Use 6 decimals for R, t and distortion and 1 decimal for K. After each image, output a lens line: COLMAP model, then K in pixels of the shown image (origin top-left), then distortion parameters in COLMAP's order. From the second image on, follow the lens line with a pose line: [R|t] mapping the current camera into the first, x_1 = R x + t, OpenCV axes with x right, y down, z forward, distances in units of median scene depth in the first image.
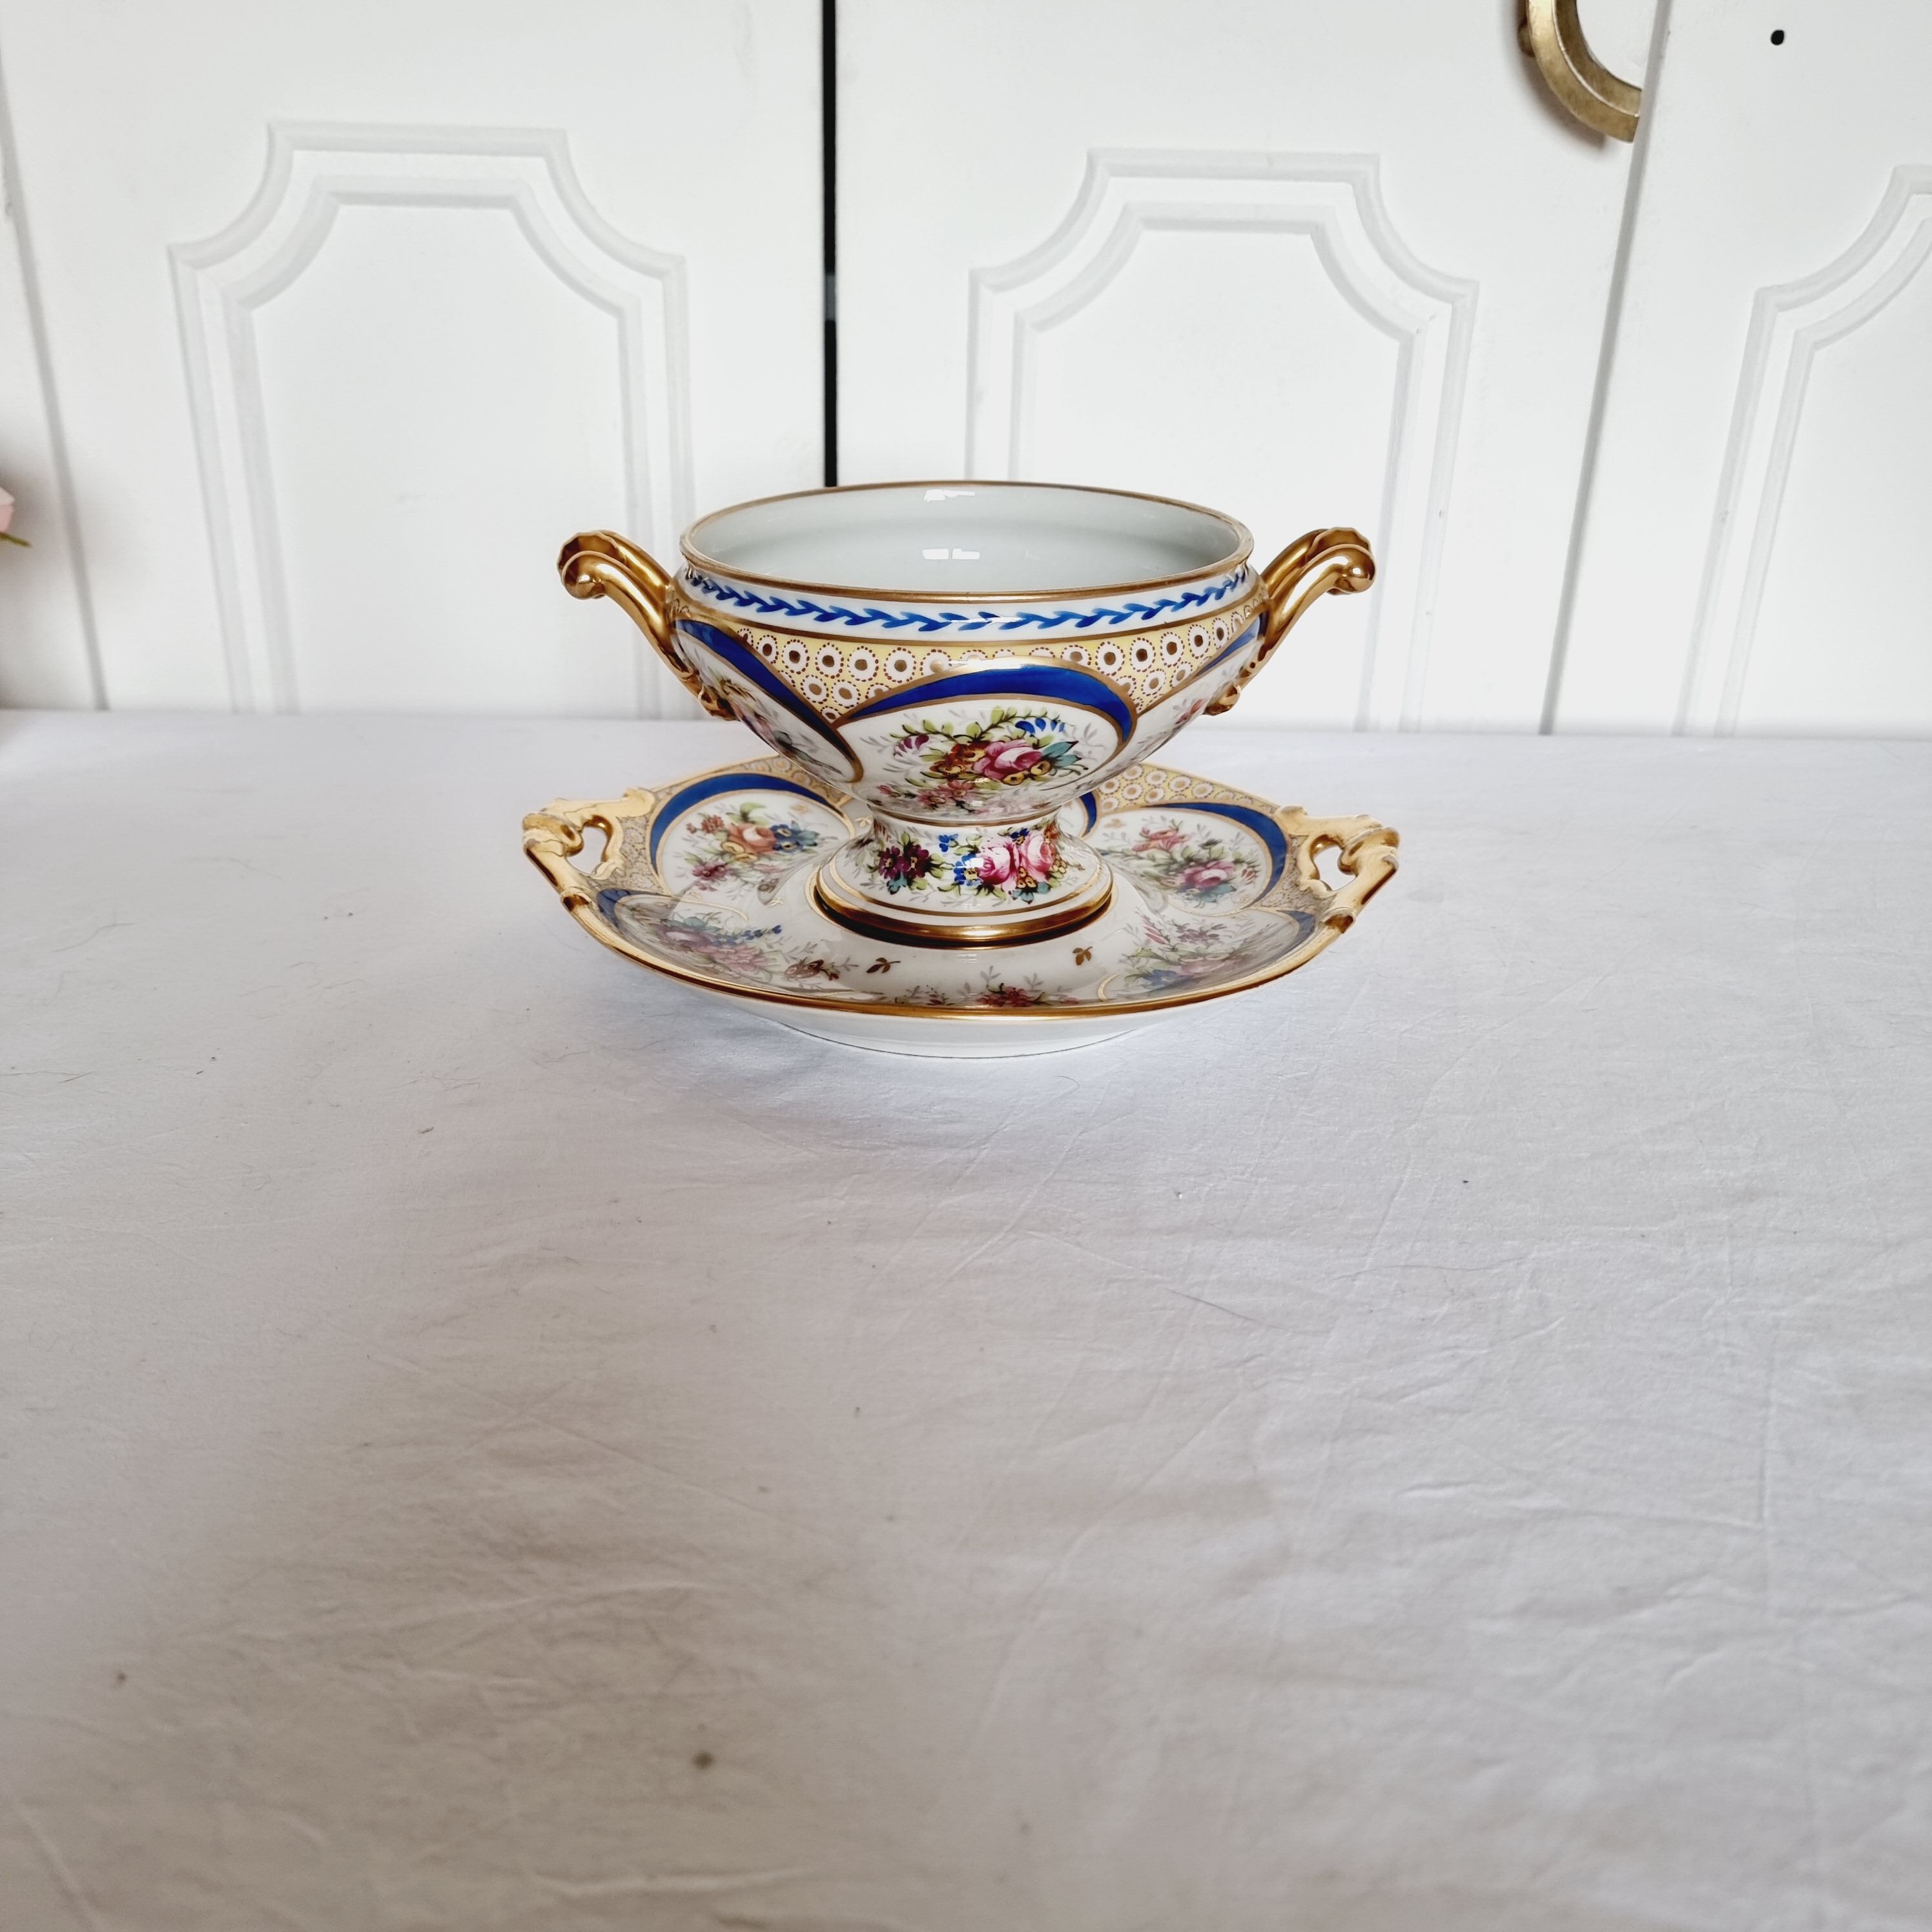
lens RADIAL K [[1816.9, 0, 931.3], [0, 1816.9, 941.2], [0, 0, 1]] dist [0.025054, 0.000000]
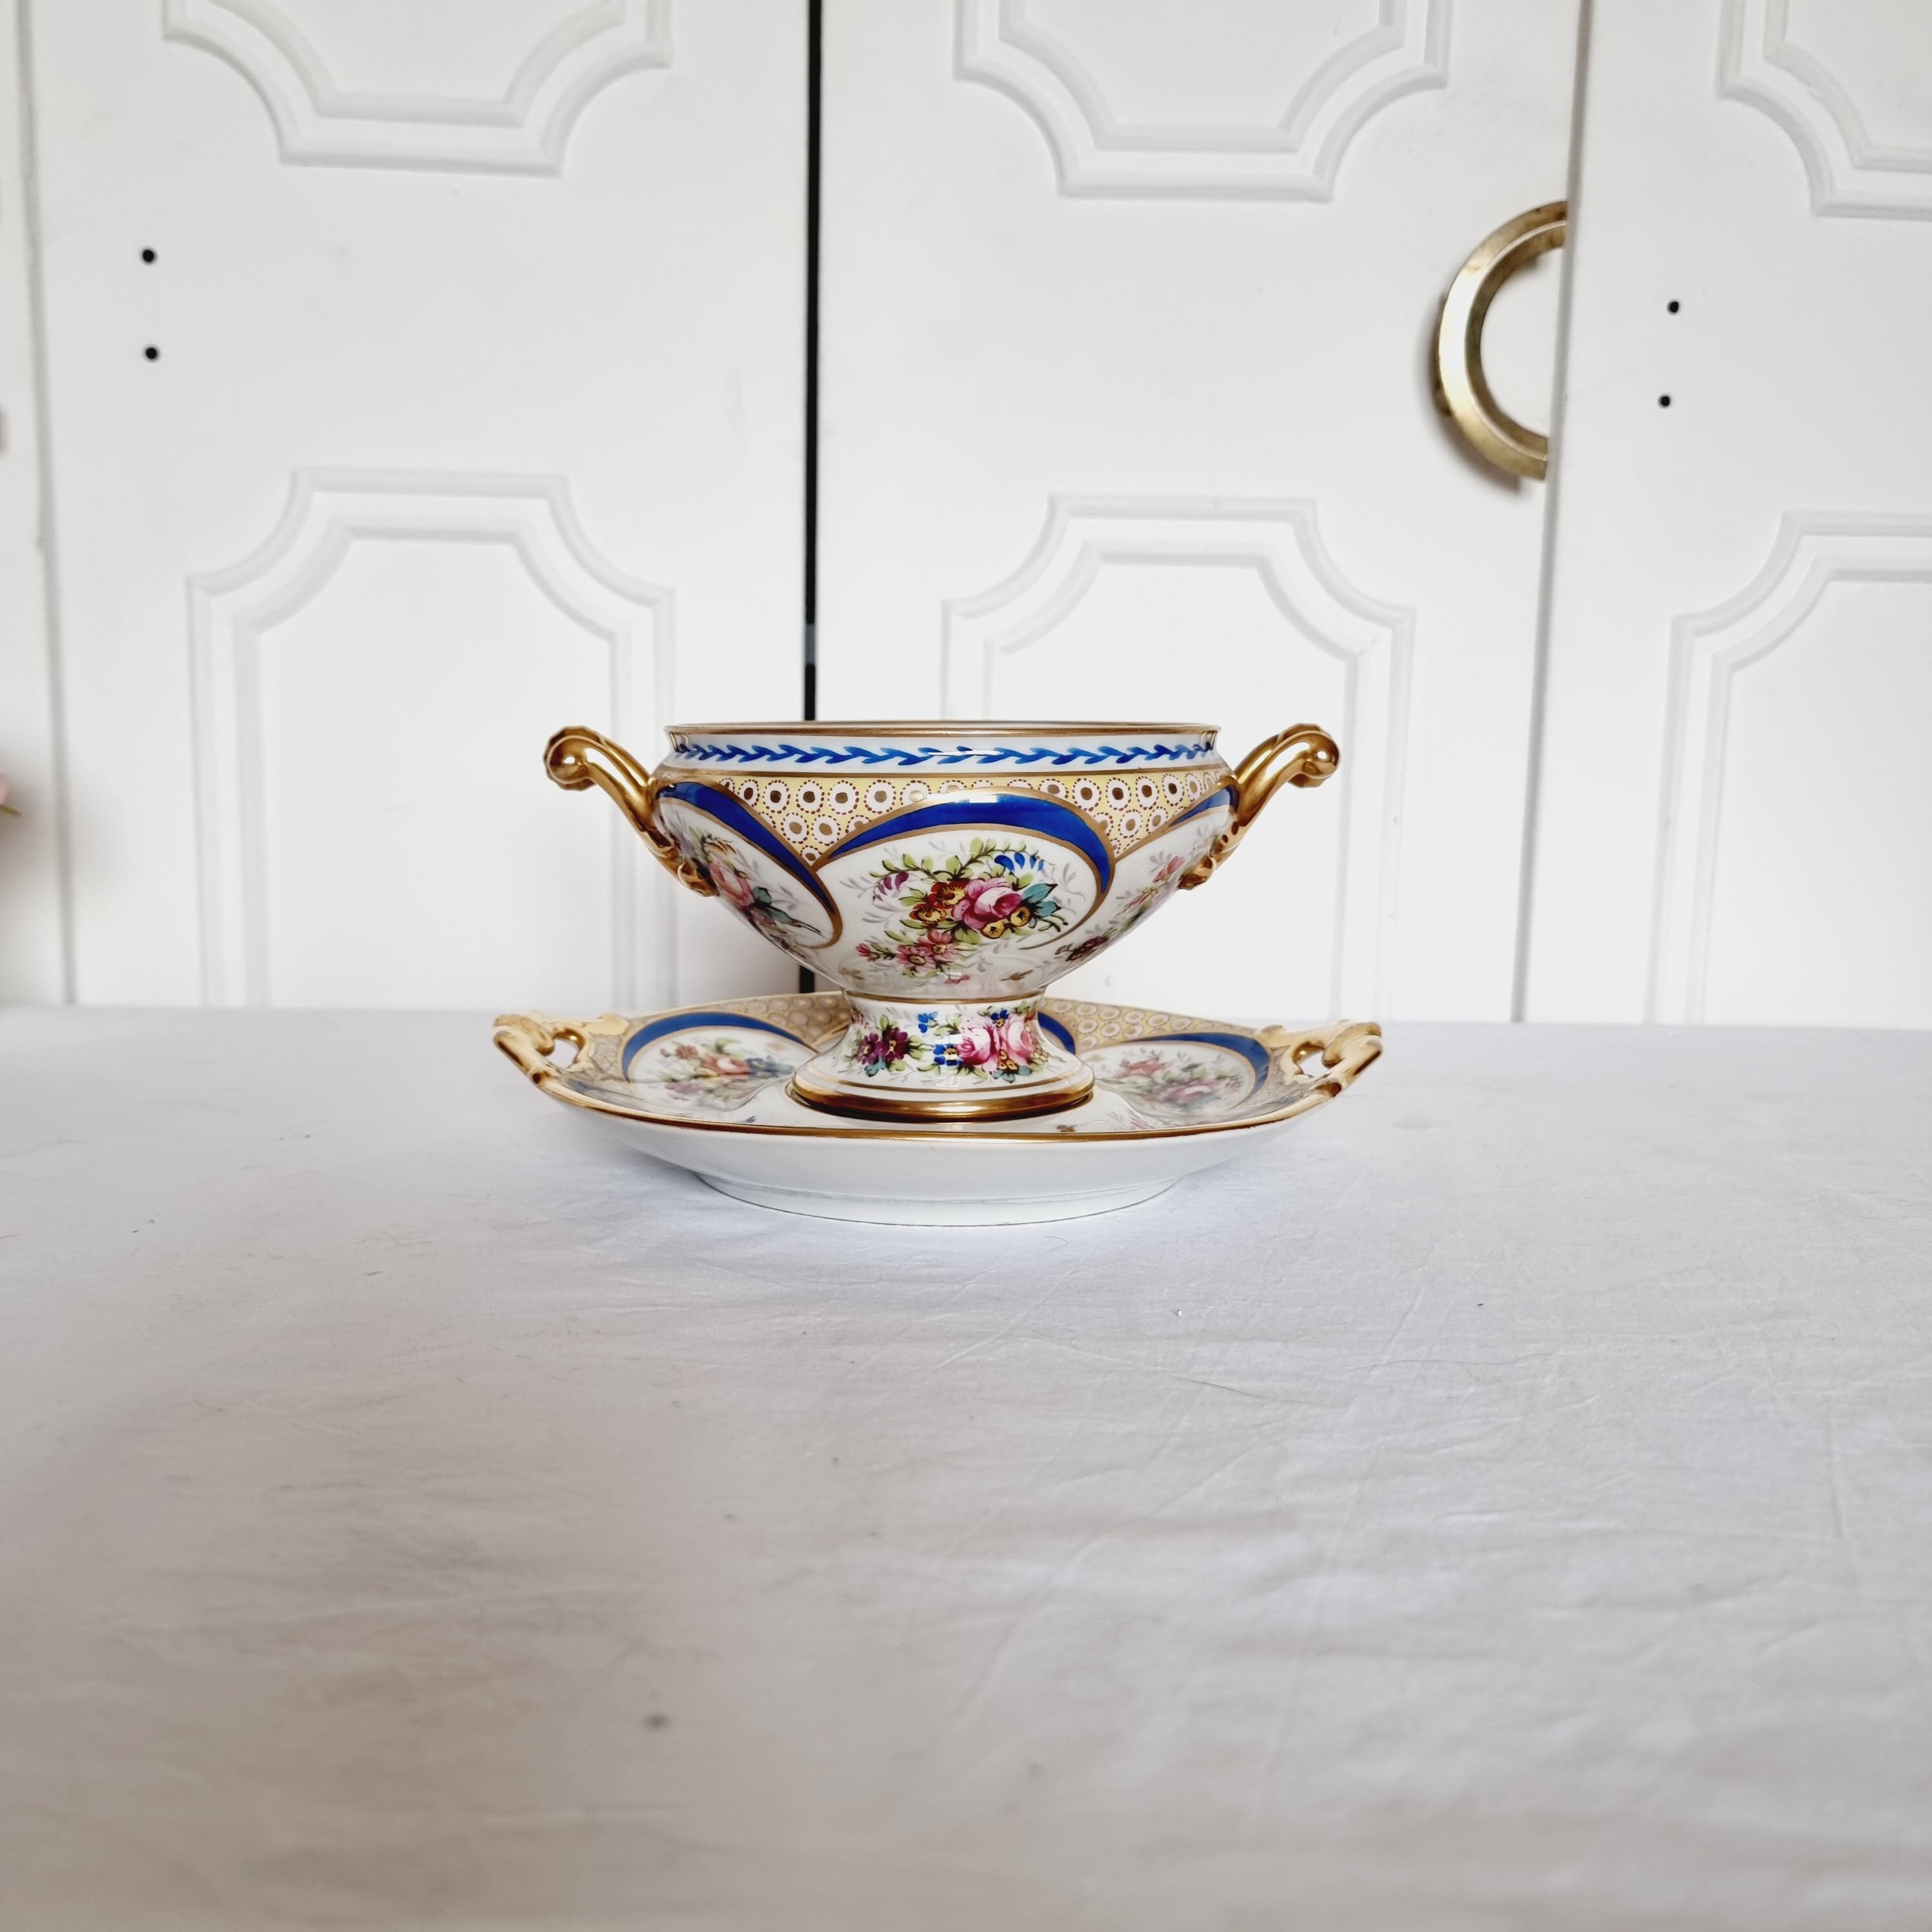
lens RADIAL K [[1816.9, 0, 941.2], [0, 1816.9, 969.5], [0, 0, 1]] dist [0.025054, 0.000000]
pose [[0.999745, -0.003129, 0.022350, -0.005391], [0.008933, 0.964322, -0.264581, 0.185053], [-0.020725, 0.264713, 0.964105, 0.044002]]
